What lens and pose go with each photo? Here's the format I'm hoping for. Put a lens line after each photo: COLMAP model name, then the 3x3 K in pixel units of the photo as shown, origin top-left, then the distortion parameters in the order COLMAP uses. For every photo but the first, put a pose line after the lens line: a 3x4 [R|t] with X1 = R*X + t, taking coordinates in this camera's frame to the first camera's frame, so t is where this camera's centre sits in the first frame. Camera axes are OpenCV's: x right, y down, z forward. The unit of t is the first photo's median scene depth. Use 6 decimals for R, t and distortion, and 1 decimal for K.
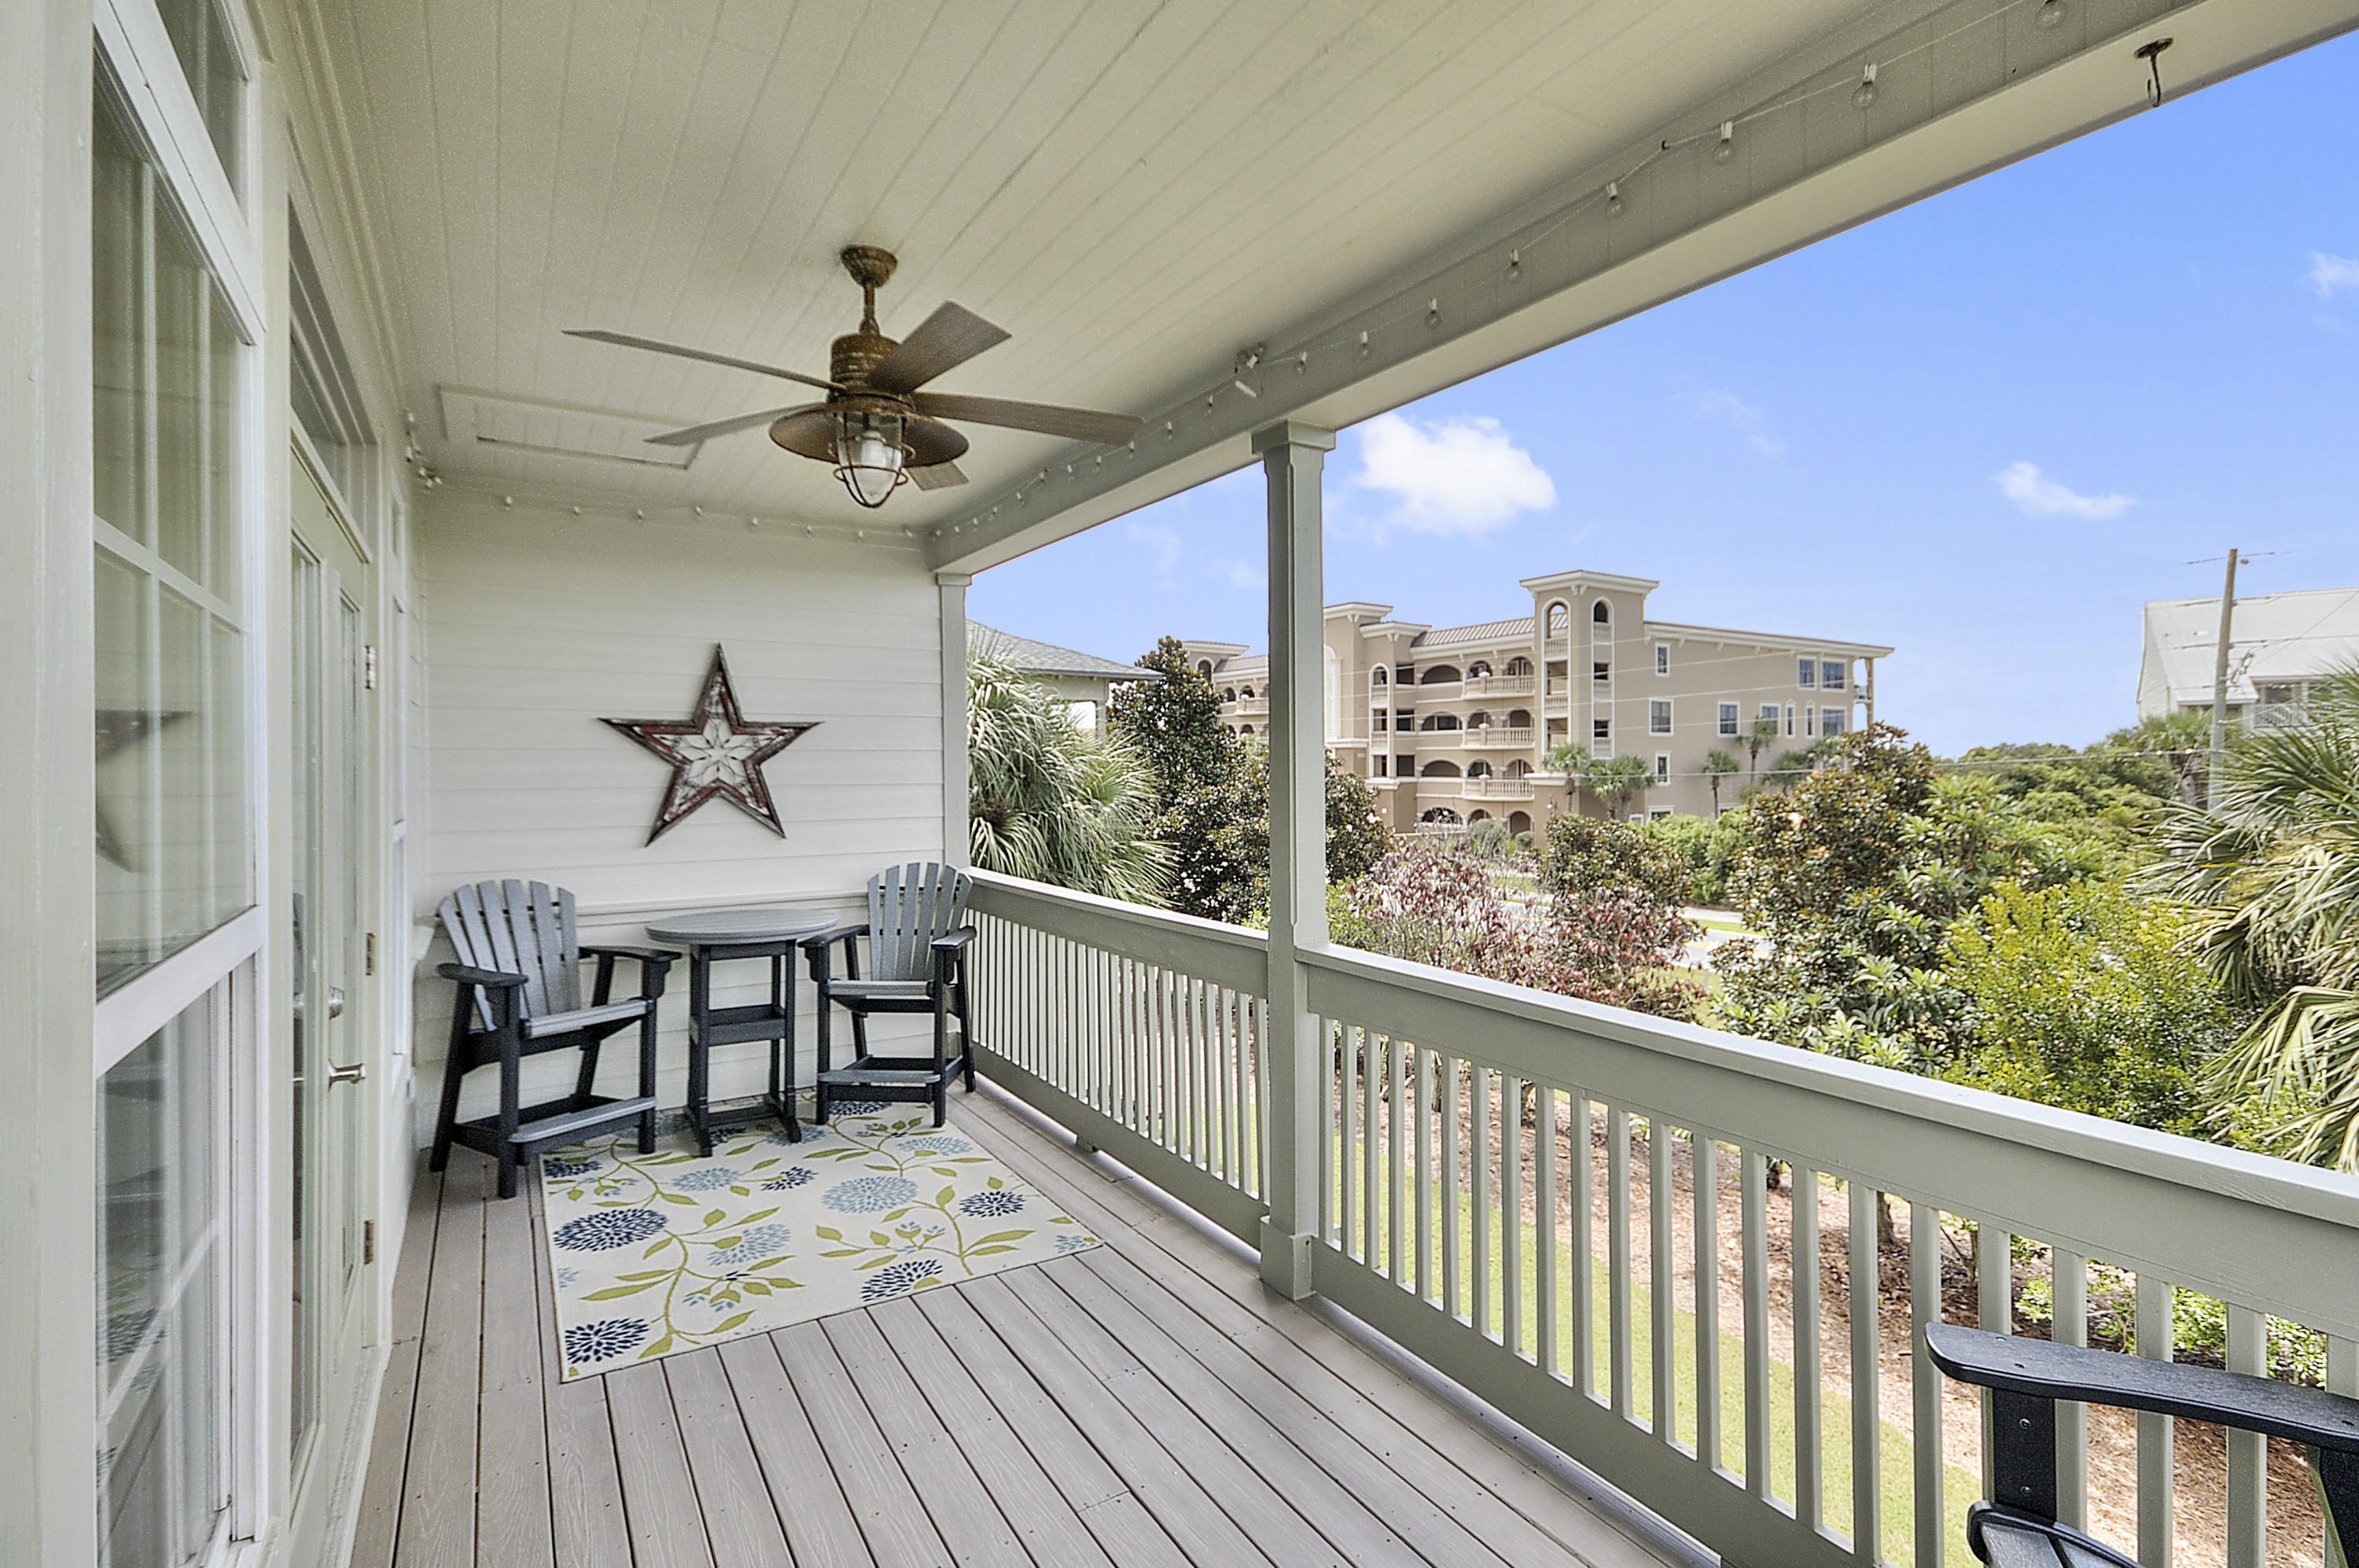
lens RADIAL K [[1095.1, 0, 1170.3], [0, 1095.1, 765.9], [0, 0, 1]] dist [0.014107, -0.005005]
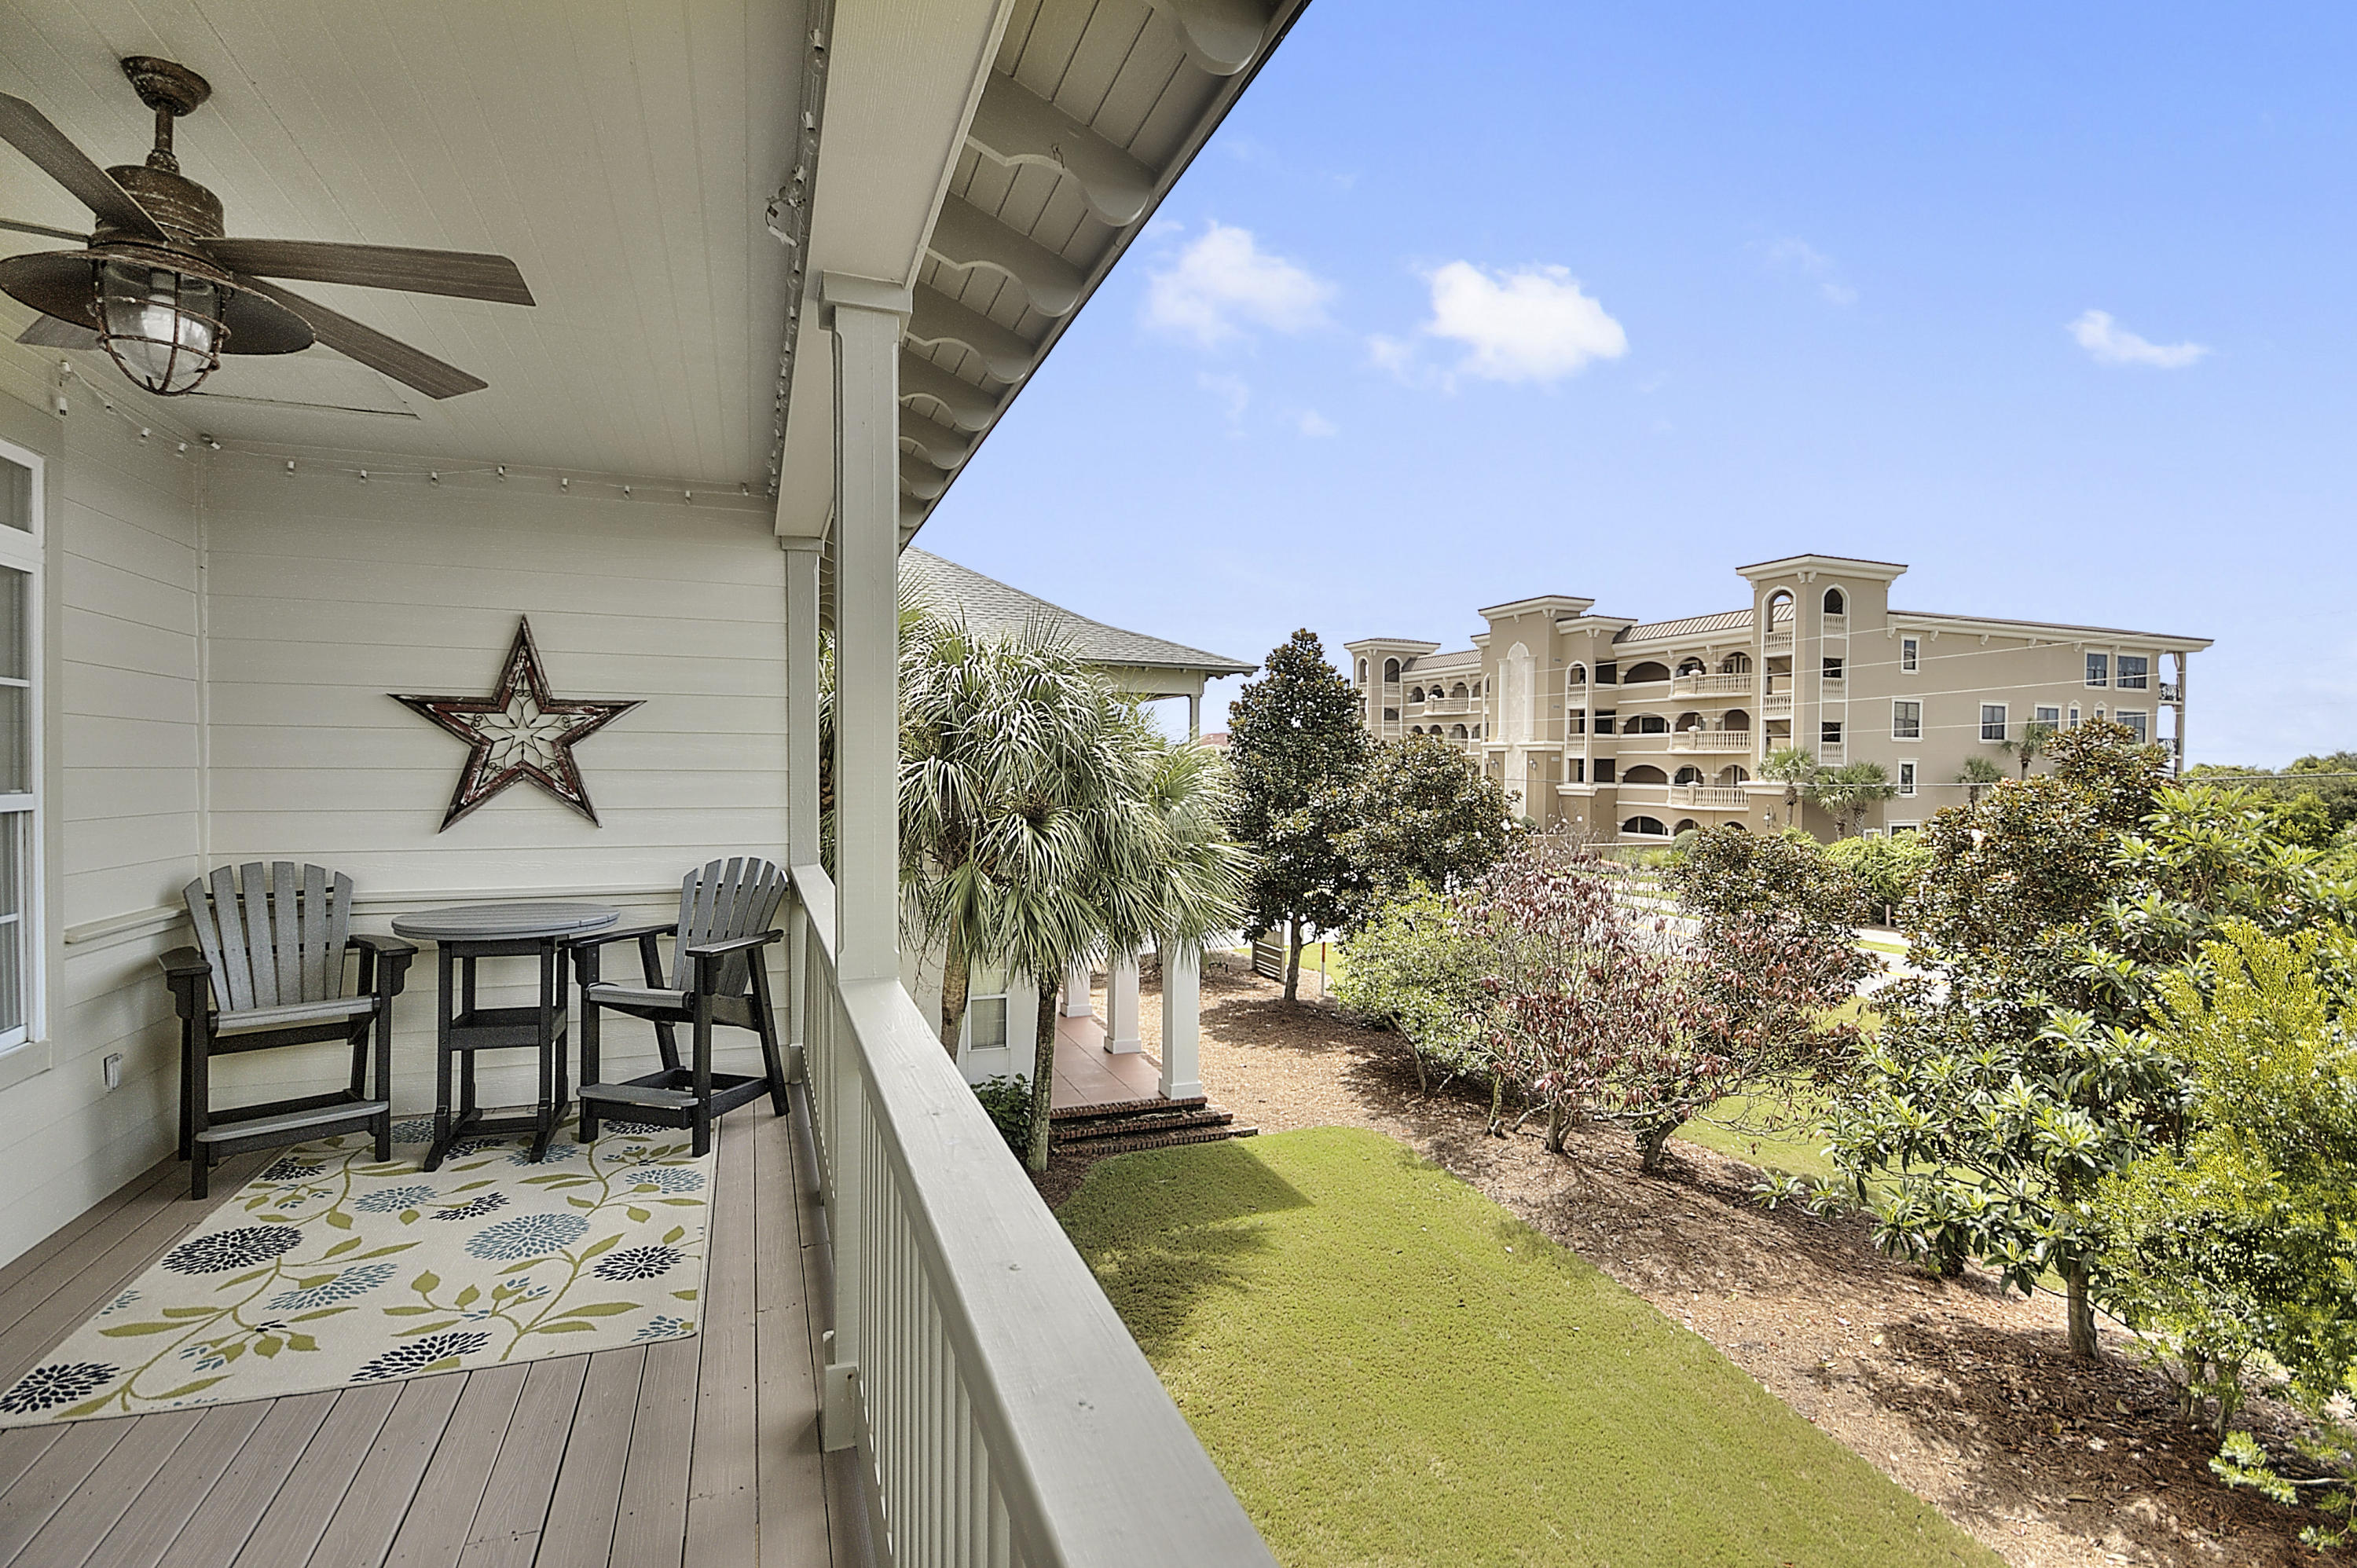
lens RADIAL K [[1094.1, 0, 1168.1], [0, 1094.1, 780.5], [0, 0, 1]] dist [0.014107, -0.005005]
pose [[0.982249, 0.015428, -0.186945, 0.143643], [-0.013181, 0.999825, 0.013255, 0.004284], [0.187117, -0.010556, 0.982281, 0.091222]]
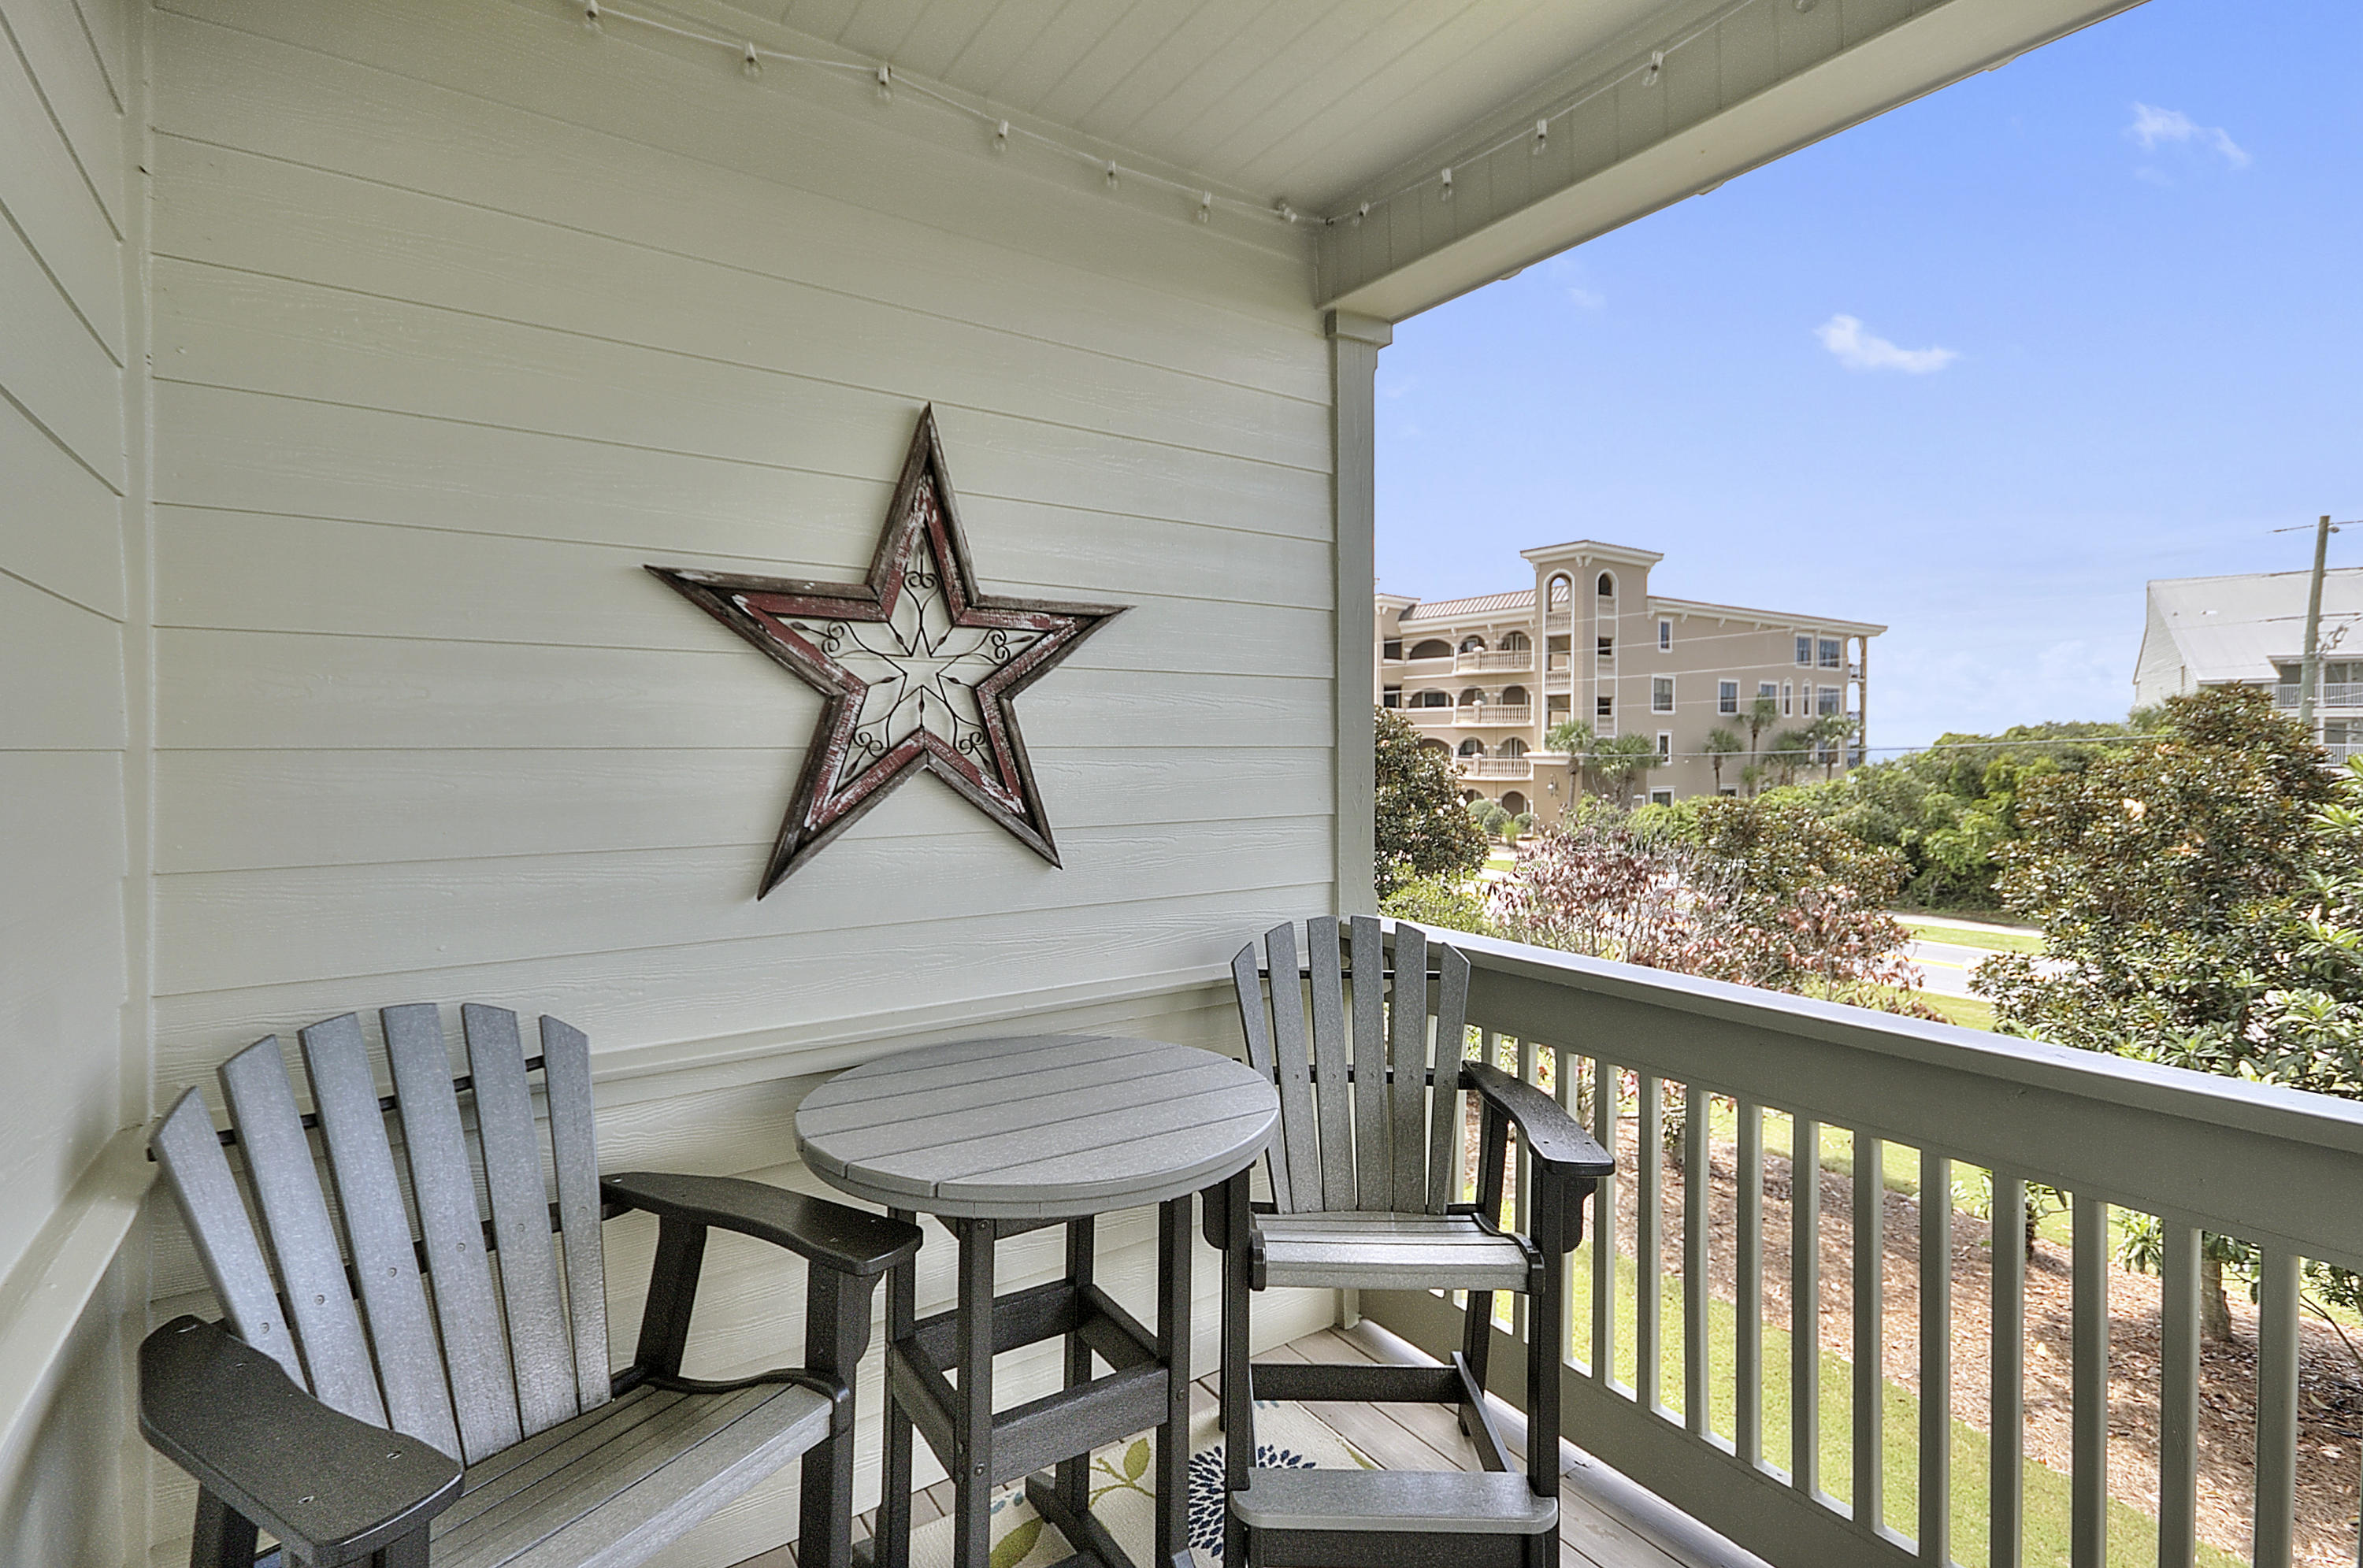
lens RADIAL K [[1096.9, 0, 1175.3], [0, 1096.9, 746.2], [0, 0, 1]] dist [0.014107, -0.005005]
pose [[0.998553, 0.004885, 0.053551, -0.162408], [-0.004969, 0.999987, 0.001435, 0.008410], [-0.053543, -0.001699, 0.998564, 0.275943]]
